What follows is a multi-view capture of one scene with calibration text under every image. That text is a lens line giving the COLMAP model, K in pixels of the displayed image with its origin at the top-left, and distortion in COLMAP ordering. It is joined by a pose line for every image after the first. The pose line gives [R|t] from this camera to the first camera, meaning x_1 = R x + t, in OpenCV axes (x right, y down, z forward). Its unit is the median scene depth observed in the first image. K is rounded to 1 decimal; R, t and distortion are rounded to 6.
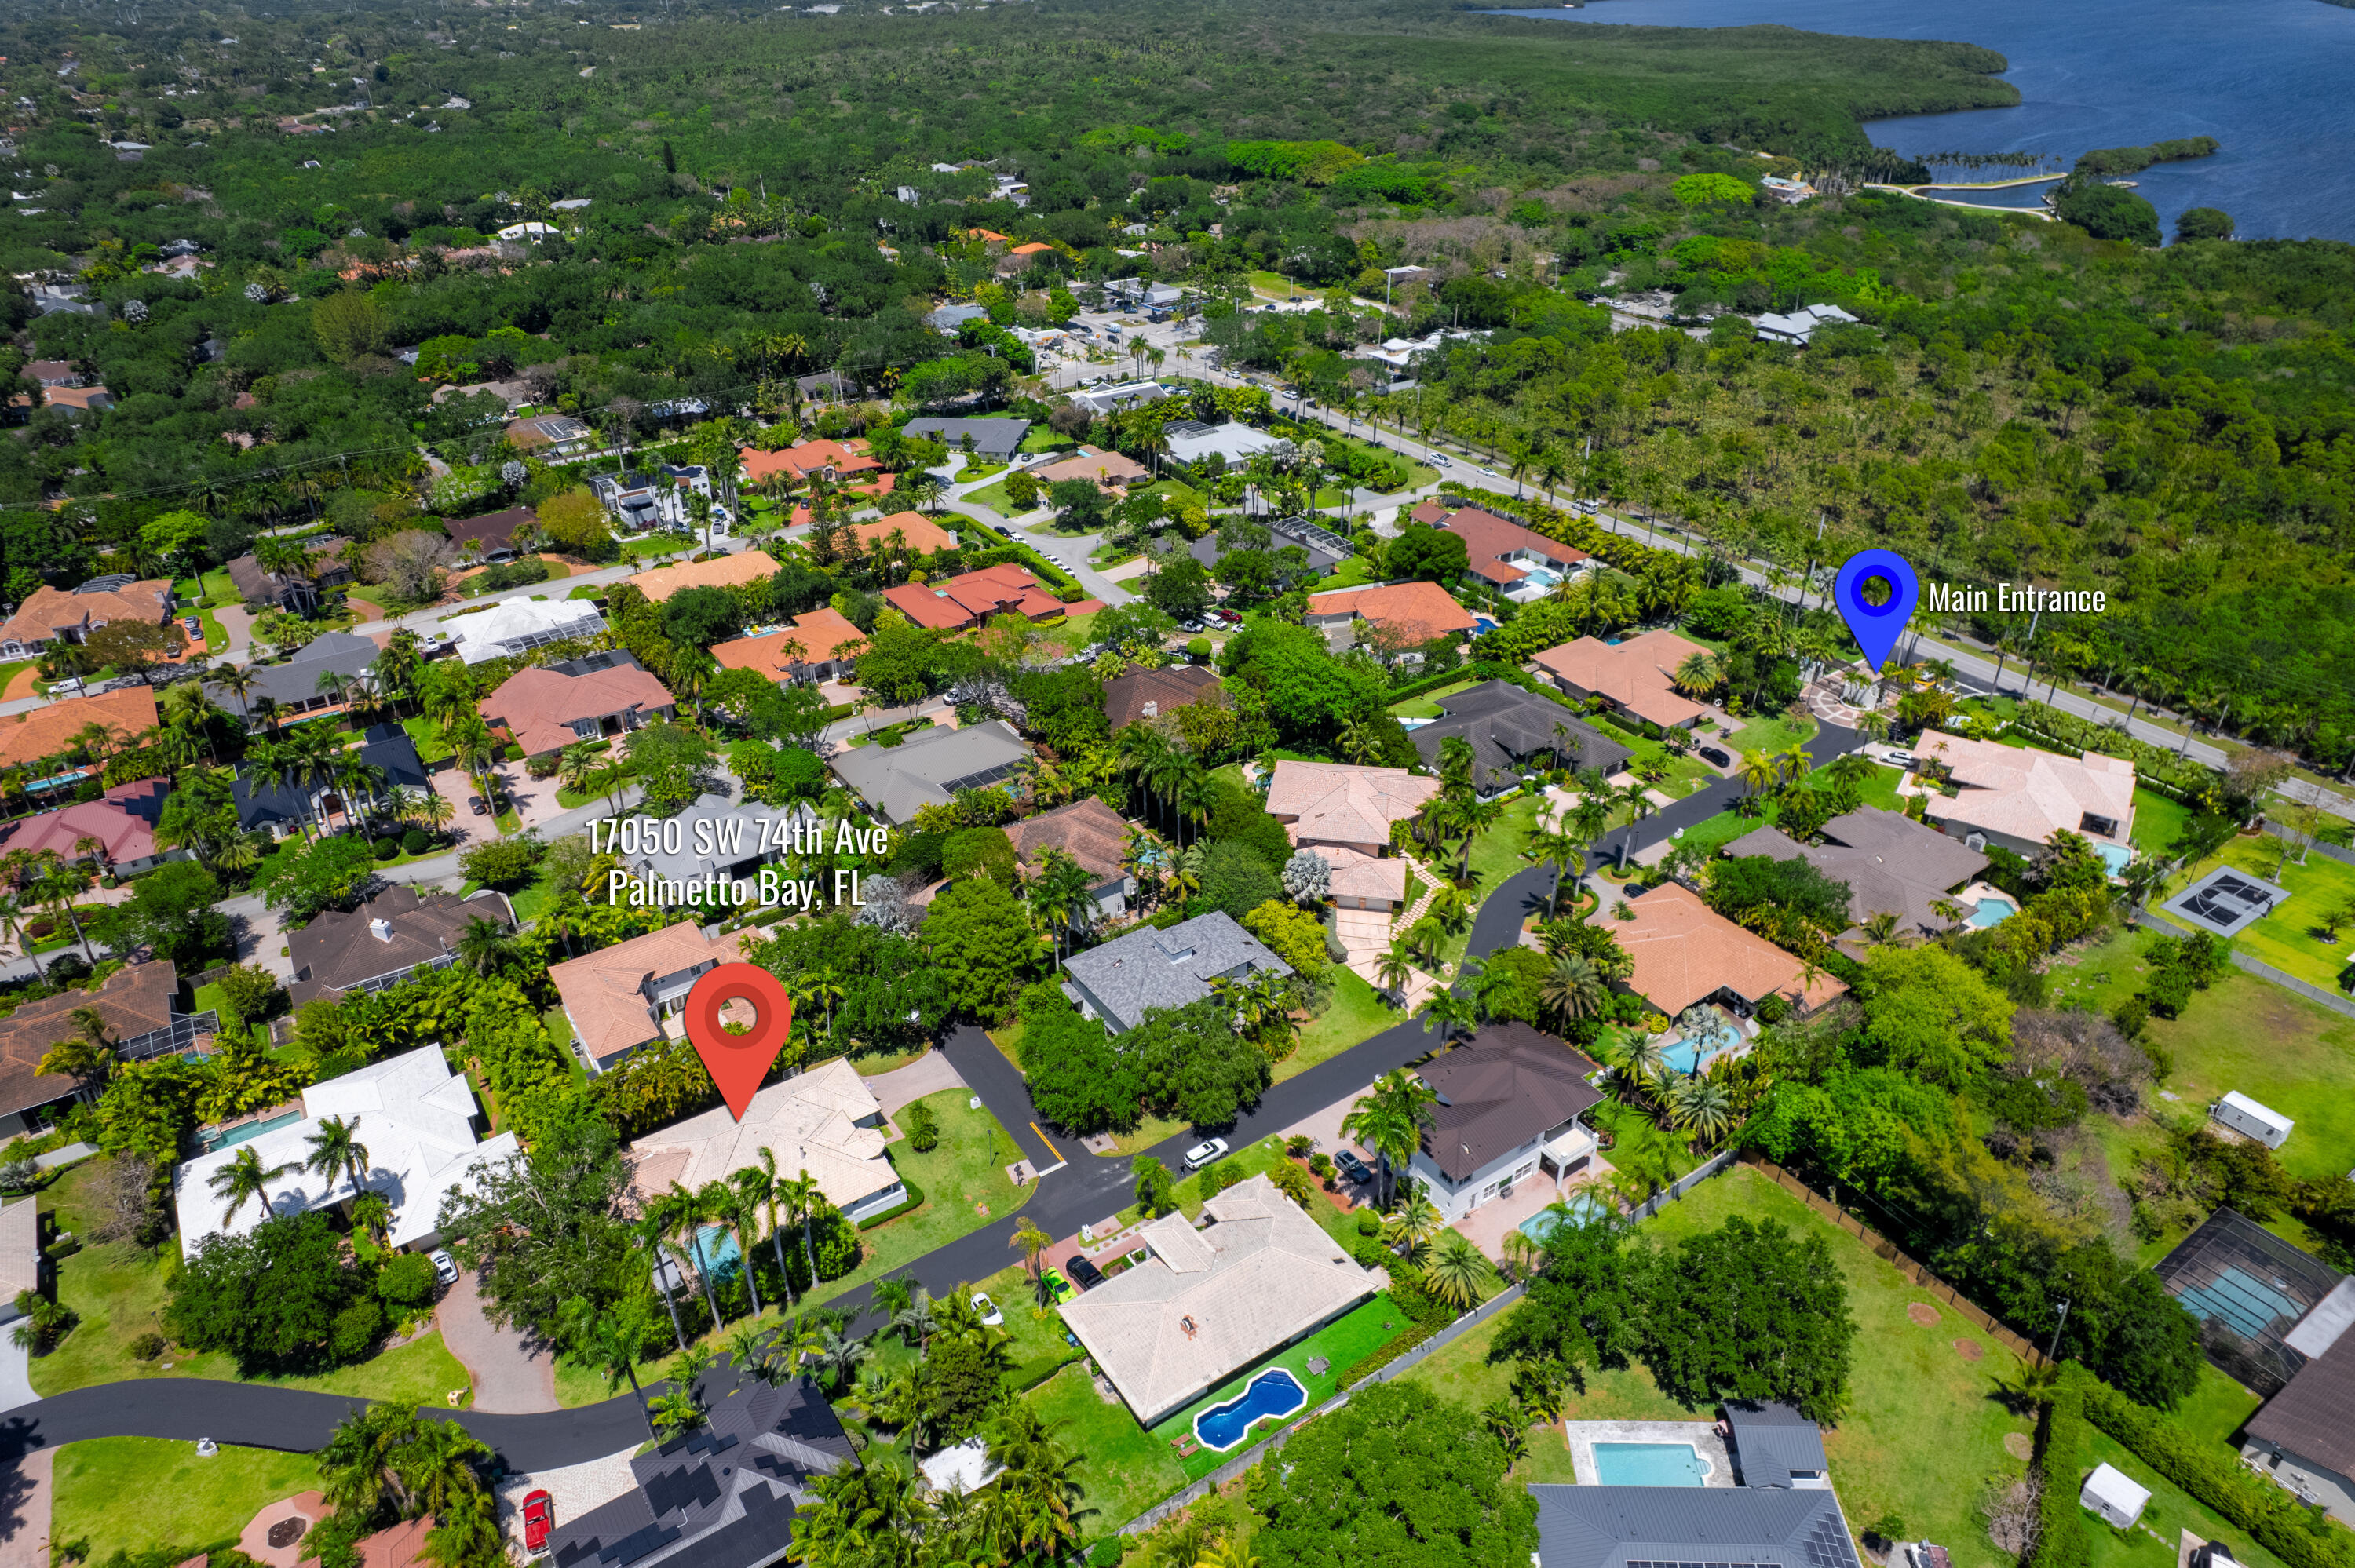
lens RADIAL K [[1495.4, 0, 1177.5], [0, 1495.4, 784.0], [0, 0, 1]] dist [-0.074257, 0.064908]
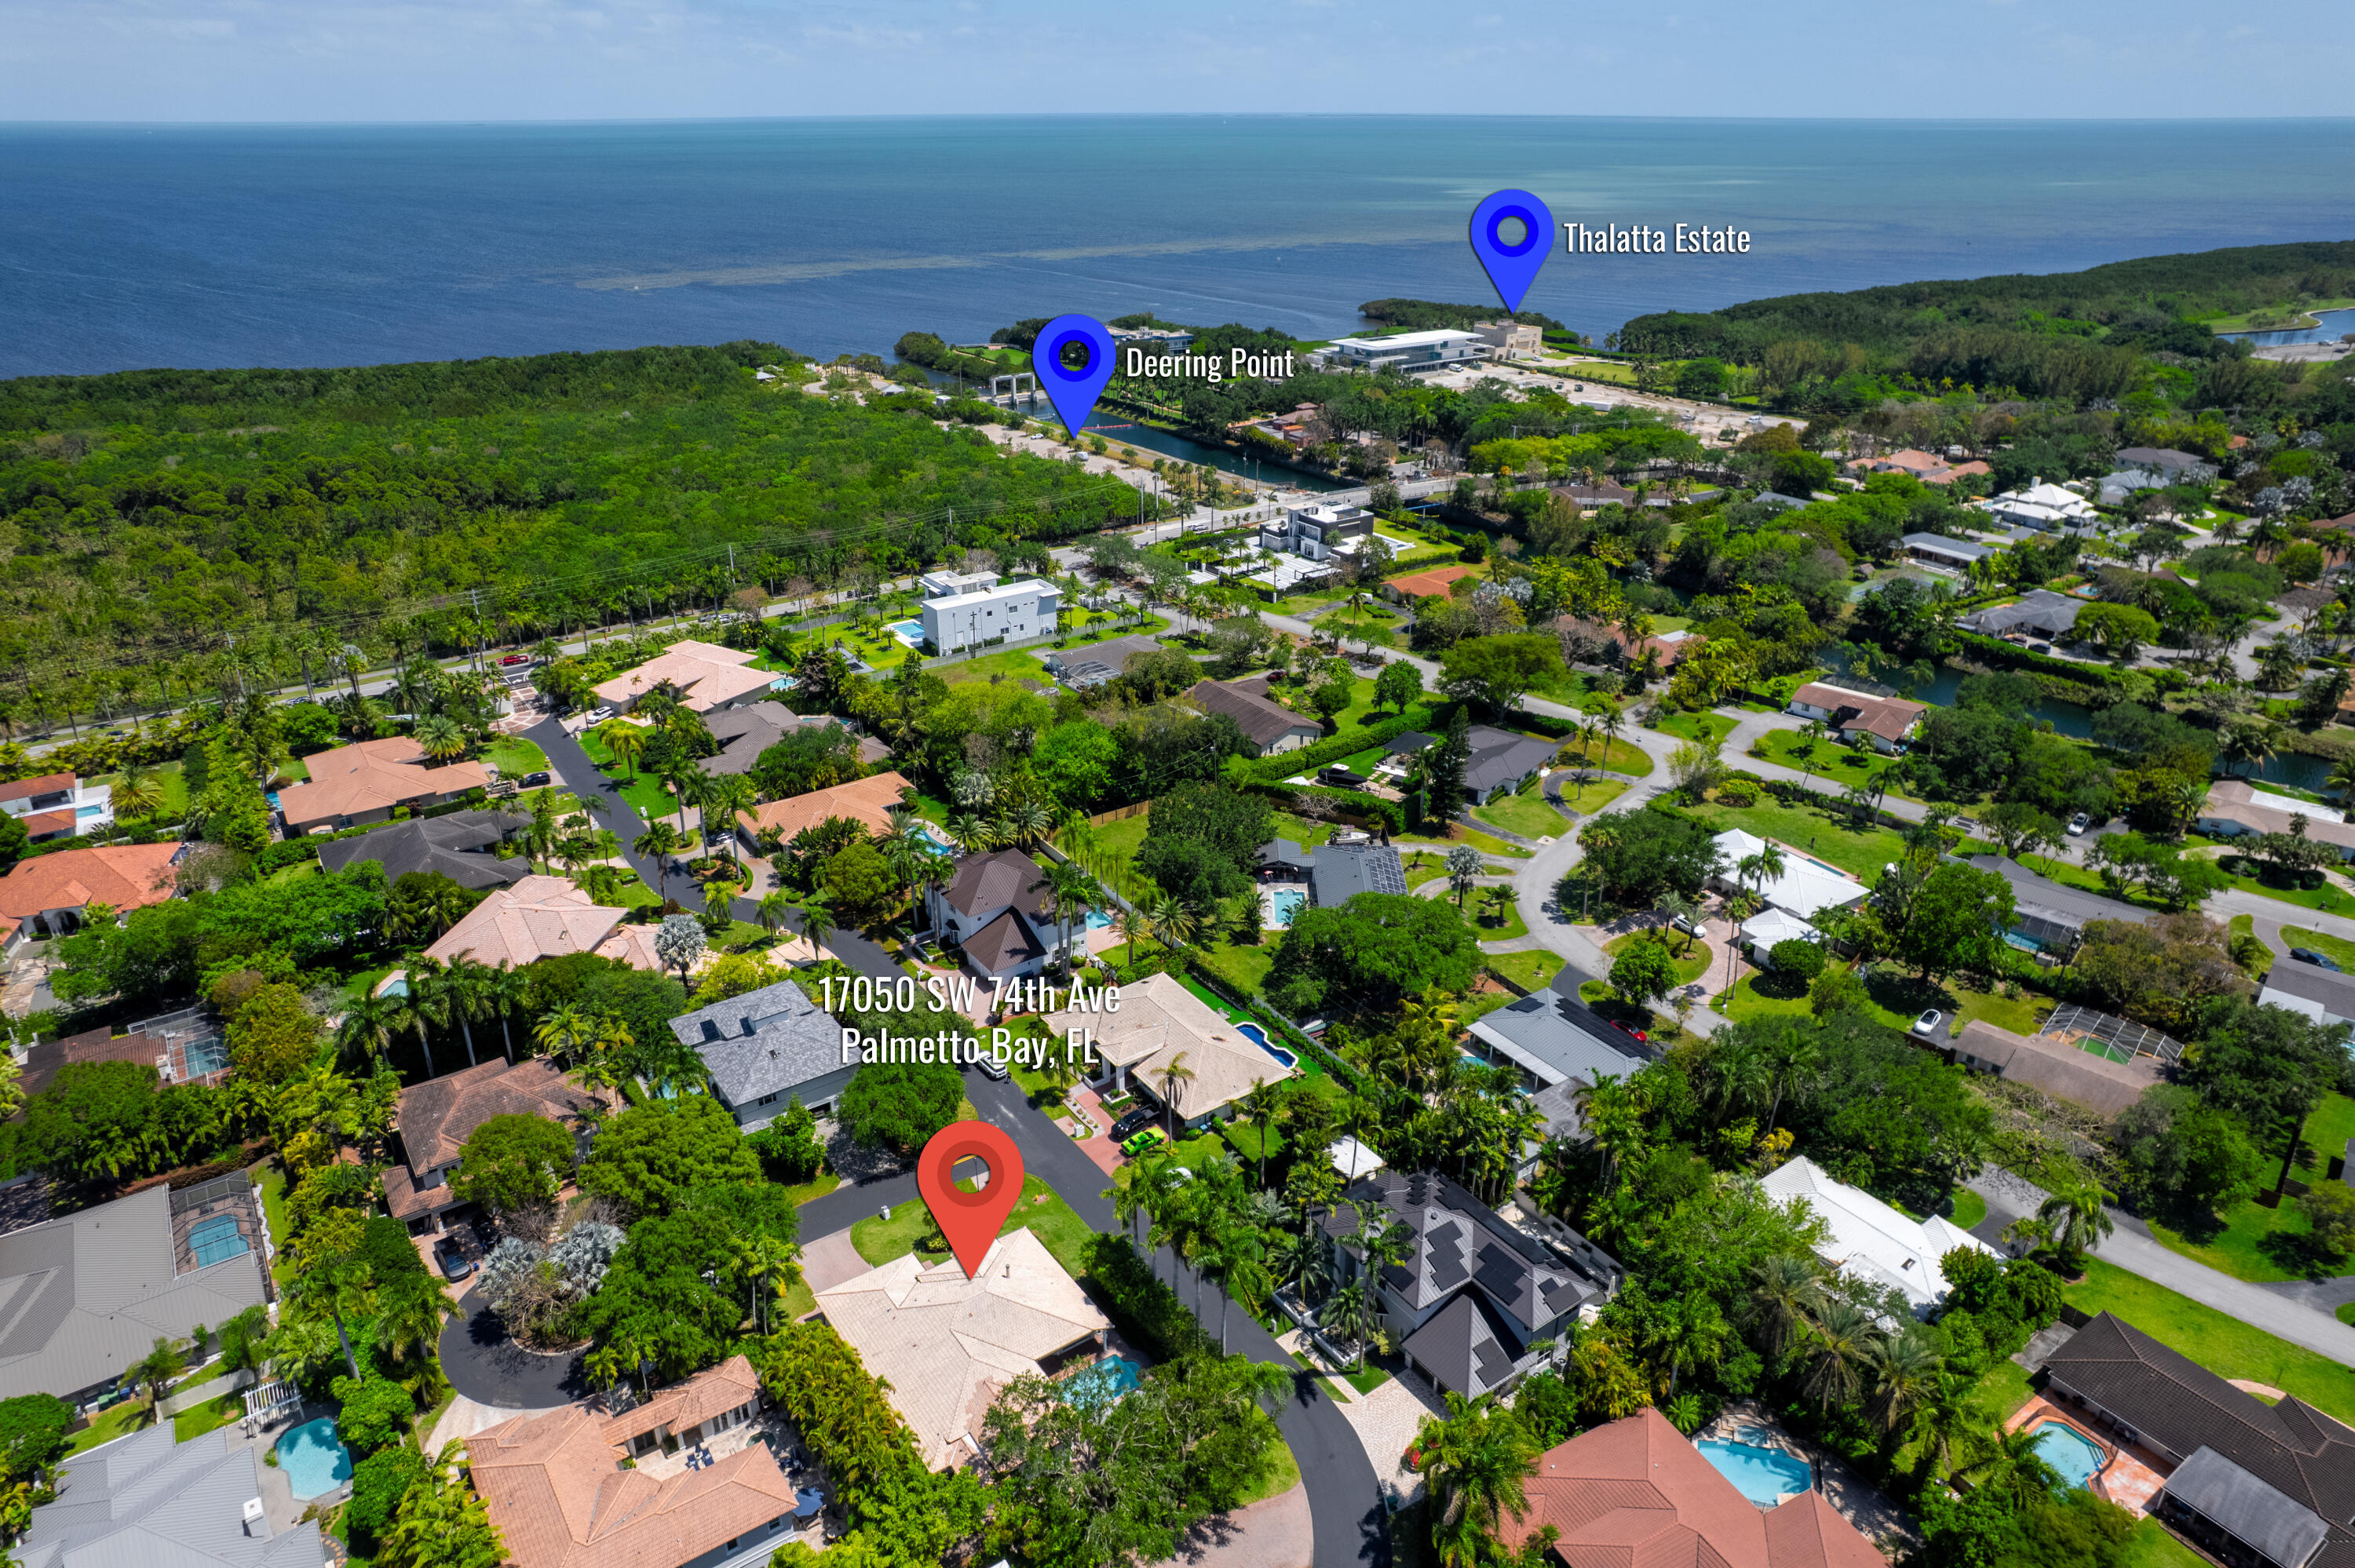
lens RADIAL K [[1495.4, 0, 1177.5], [0, 1495.4, 784.0], [0, 0, 1]] dist [-0.074257, 0.064908]
pose [[-0.010236, -0.410724, 0.911702, -0.594676], [0.502453, 0.786176, 0.359816, -0.161966], [-0.864544, 0.461771, 0.198322, 0.370280]]
